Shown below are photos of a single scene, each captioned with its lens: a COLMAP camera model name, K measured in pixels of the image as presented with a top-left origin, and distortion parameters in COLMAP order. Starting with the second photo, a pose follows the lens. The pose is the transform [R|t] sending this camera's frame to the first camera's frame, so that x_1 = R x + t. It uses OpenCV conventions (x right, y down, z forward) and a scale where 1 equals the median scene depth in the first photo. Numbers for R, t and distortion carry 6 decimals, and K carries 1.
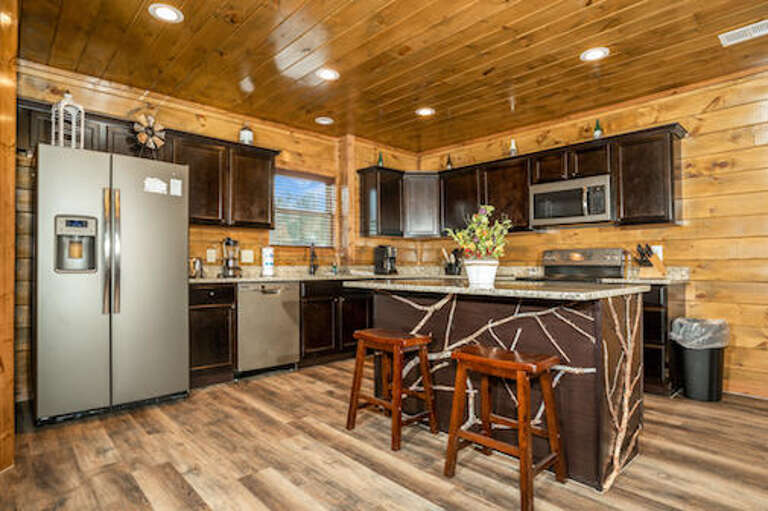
lens RADIAL K [[425.3, 0, 384.0], [0, 425.3, 255.5], [0, 0, 1]] dist [-0.016986, 0.000517]
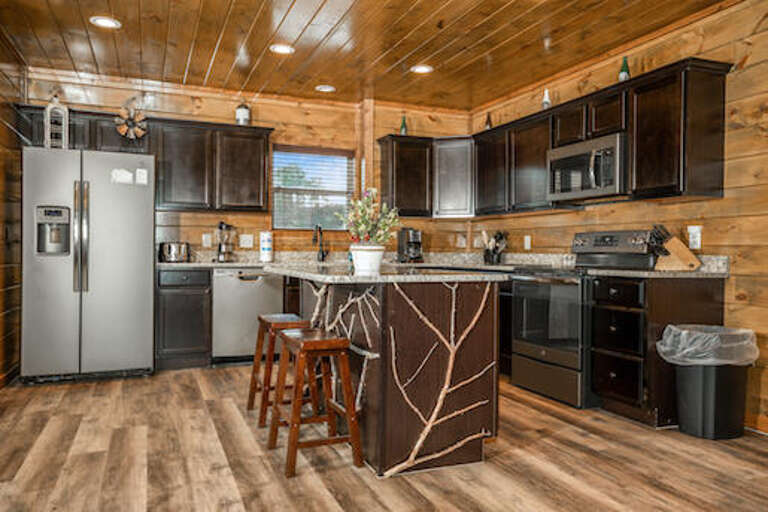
lens RADIAL K [[595.0, 0, 384.0], [0, 595.0, 256.0], [0, 0, 1]] dist [0.038104, 0.001773]
pose [[0.930695, 0.008903, -0.365687, 0.526199], [0.001499, 0.999603, 0.028152, -0.001971], [0.365793, -0.026749, 0.930312, -0.153922]]
